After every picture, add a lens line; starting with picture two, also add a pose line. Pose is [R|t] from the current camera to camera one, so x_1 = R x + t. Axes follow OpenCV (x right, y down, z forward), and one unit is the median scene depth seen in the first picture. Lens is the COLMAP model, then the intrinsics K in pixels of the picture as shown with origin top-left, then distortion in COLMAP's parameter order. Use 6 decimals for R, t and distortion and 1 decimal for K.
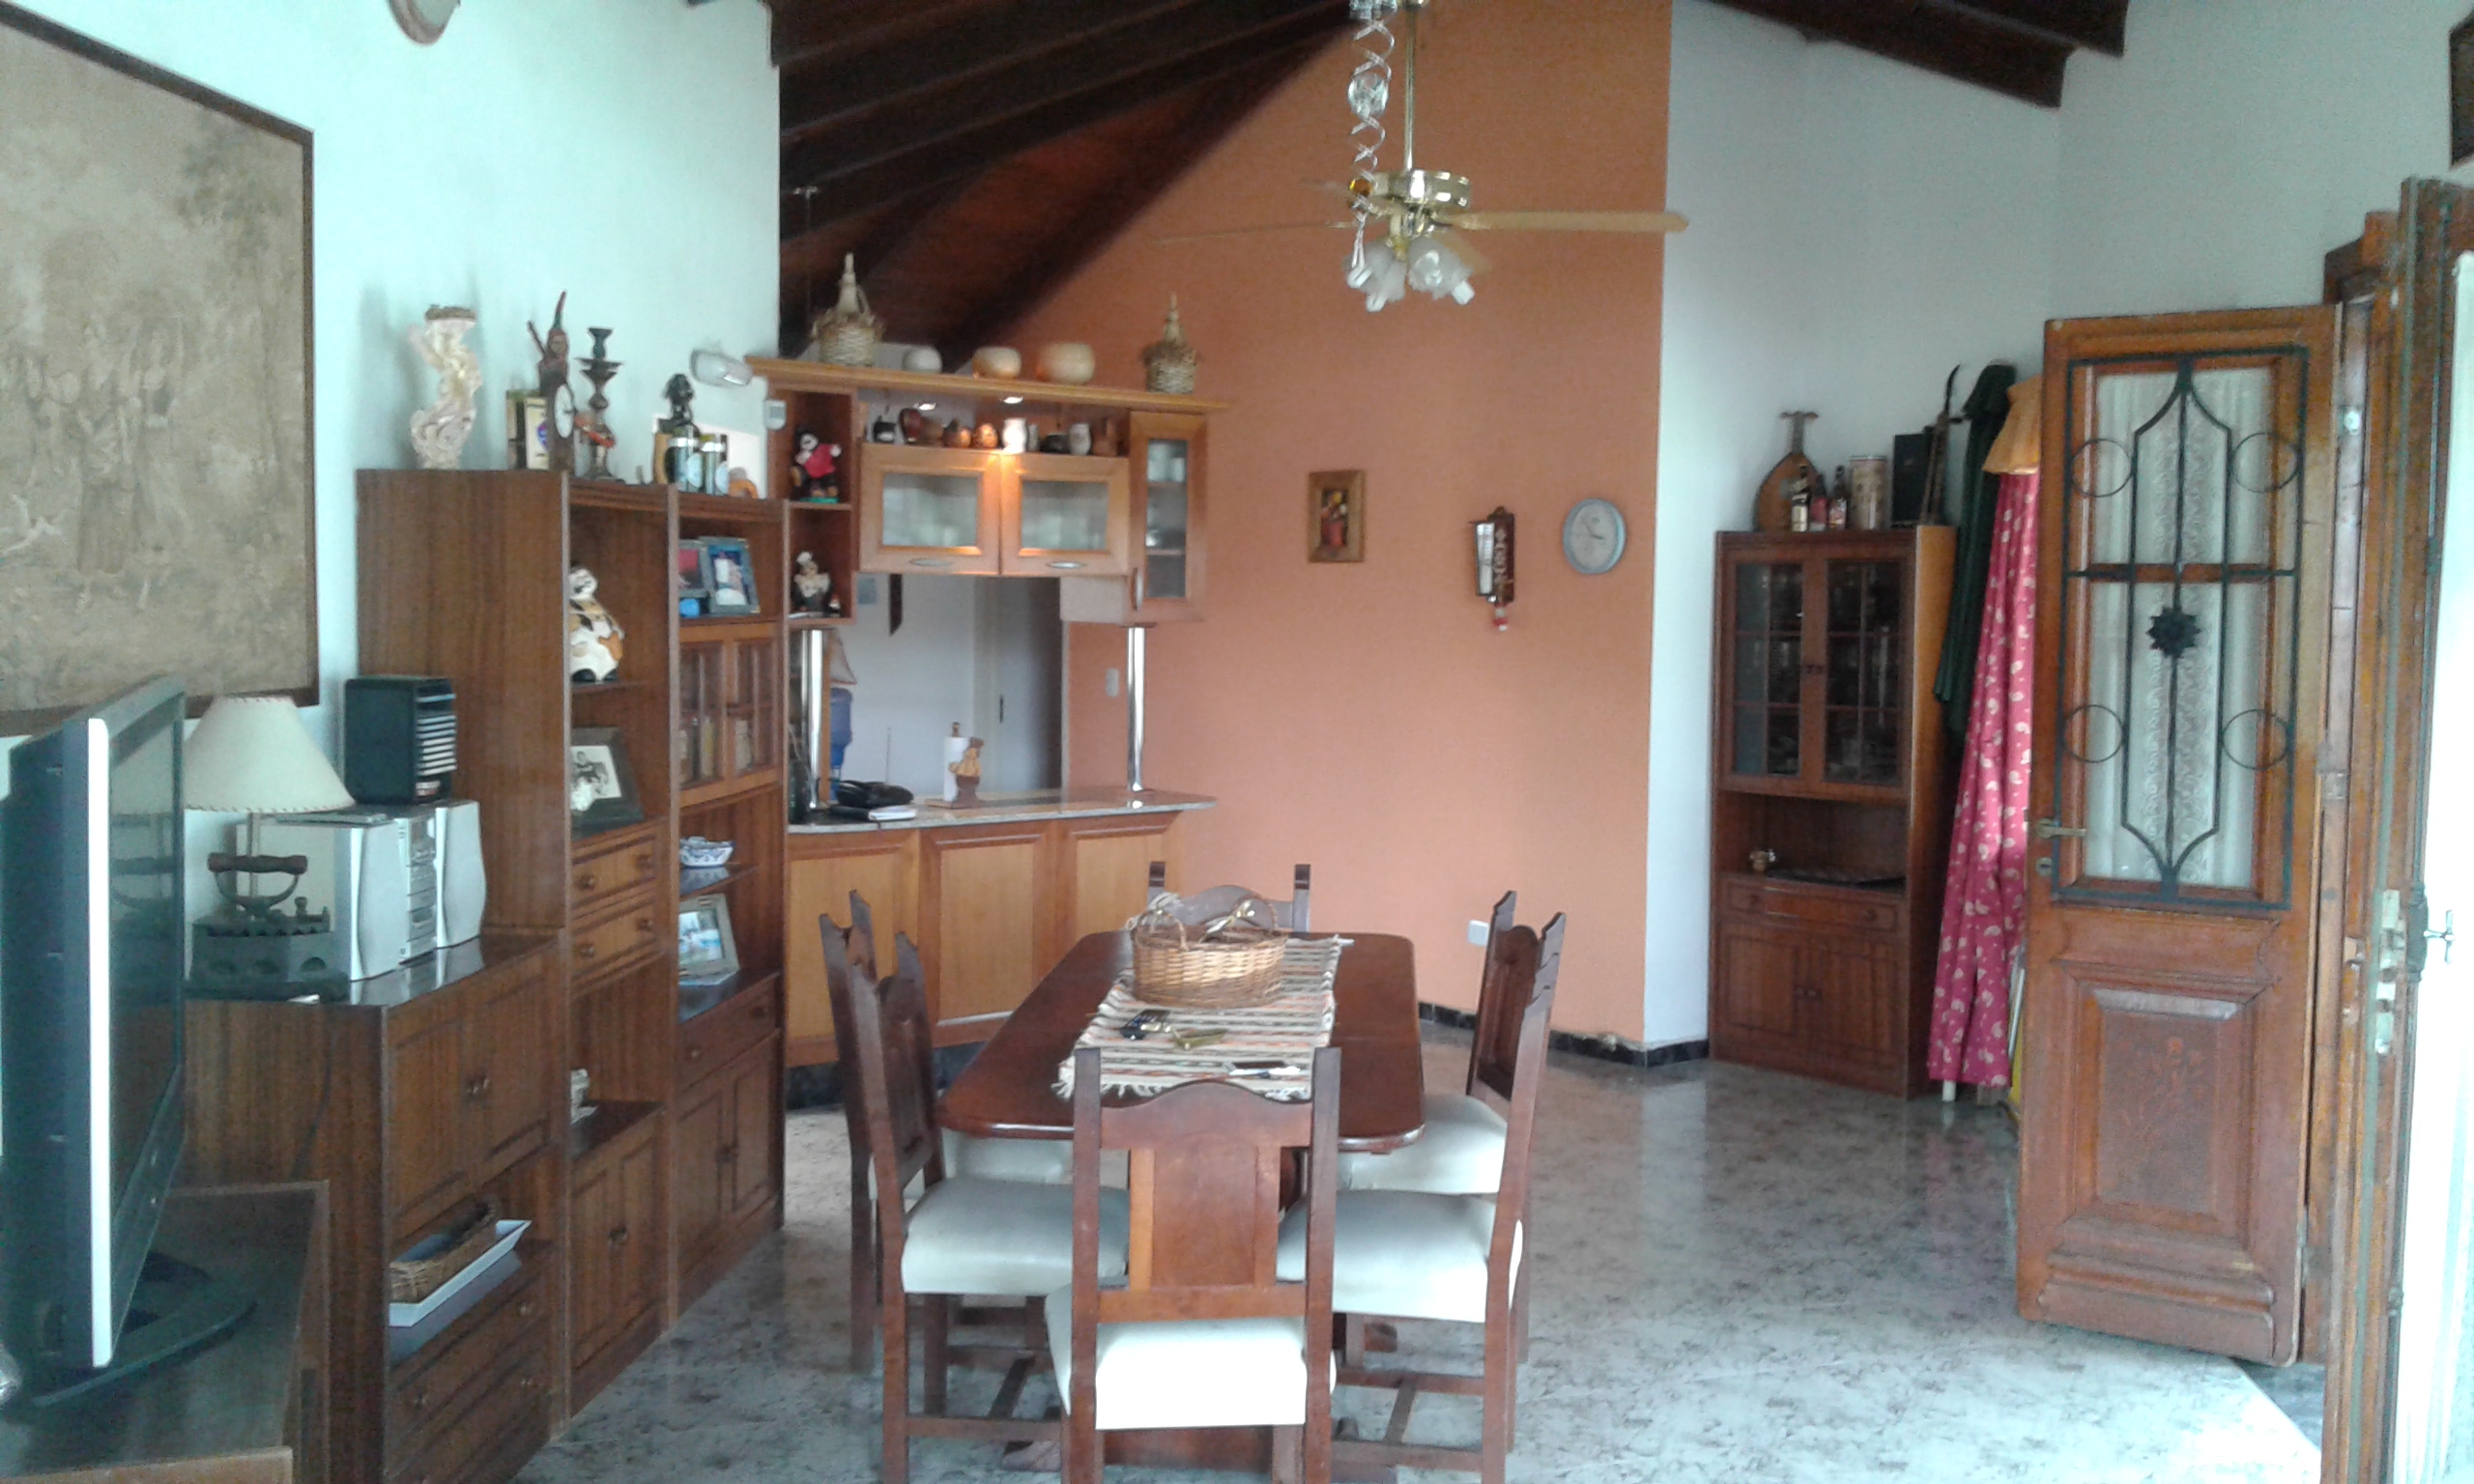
lens RADIAL K [[2258.1, 0, 1237.0], [0, 2258.1, 742.0], [0, 0, 1]] dist [0.090645, -0.253645]
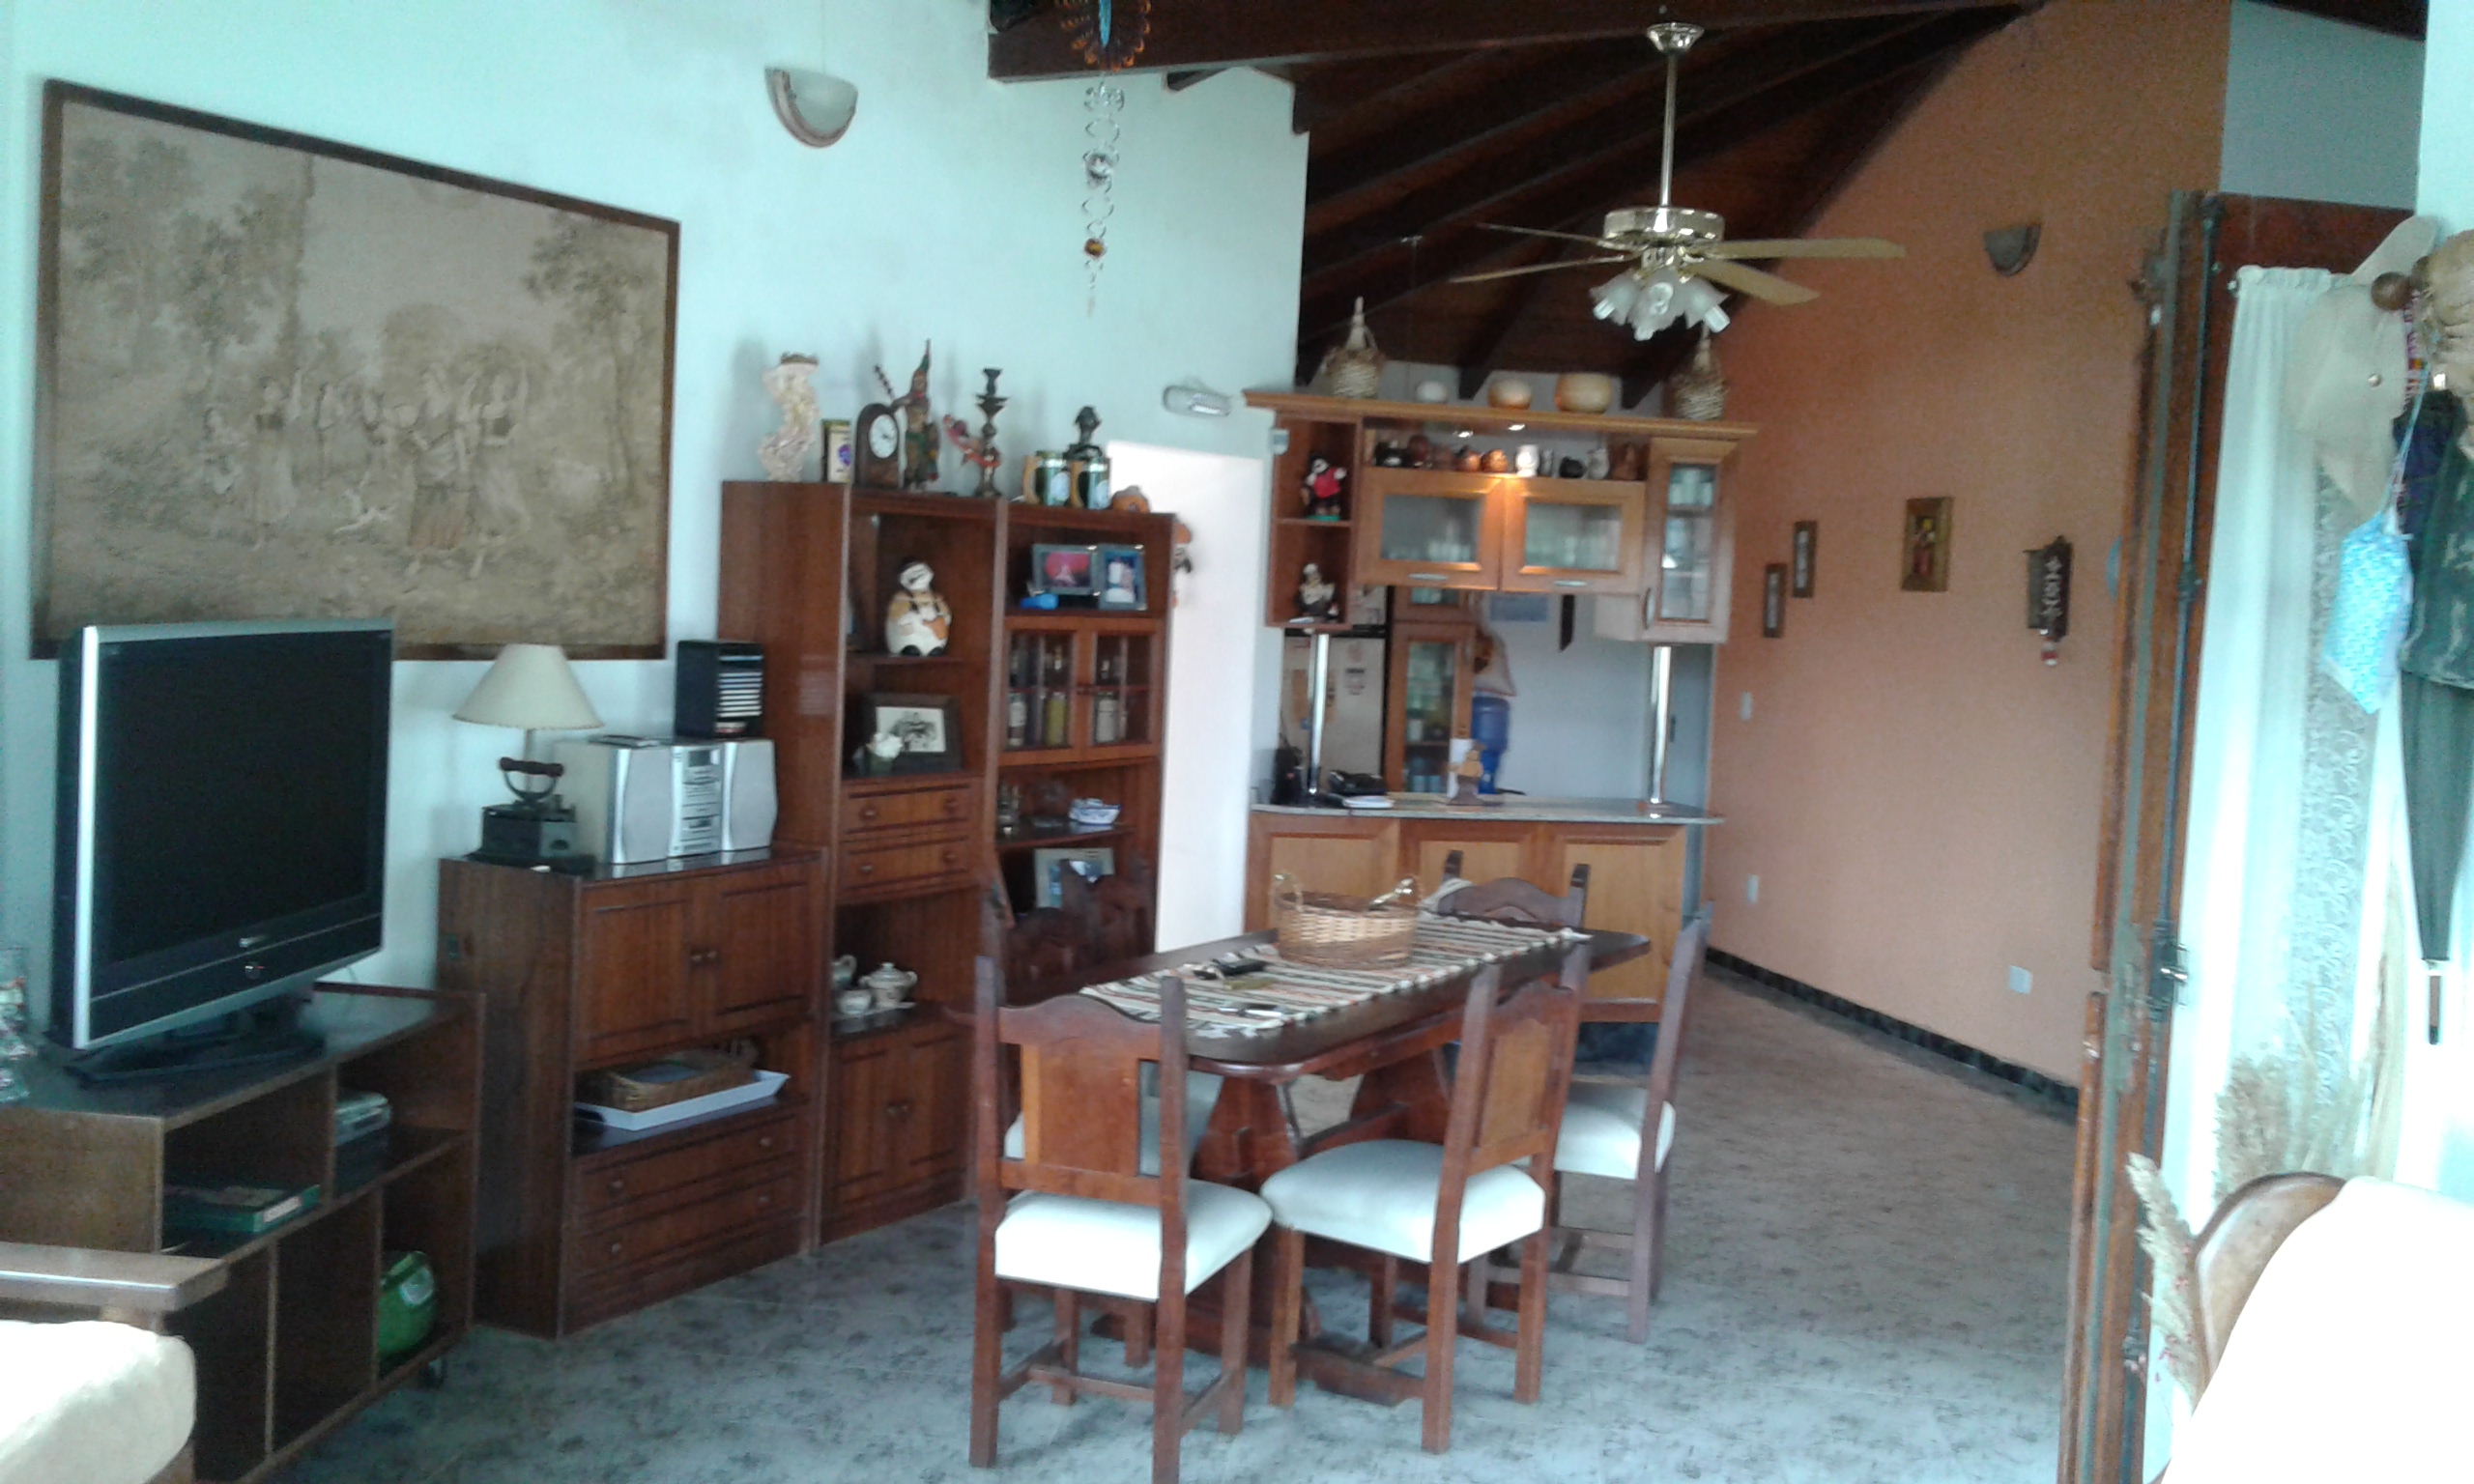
lens RADIAL K [[2258.1, 0, 1237.0], [0, 2258.1, 742.0], [0, 0, 1]] dist [0.090645, -0.253645]
pose [[0.899579, 0.058744, -0.432790, 0.444314], [-0.064463, 0.997919, 0.001461, 0.007867], [0.431975, 0.026584, 0.901494, -0.033911]]
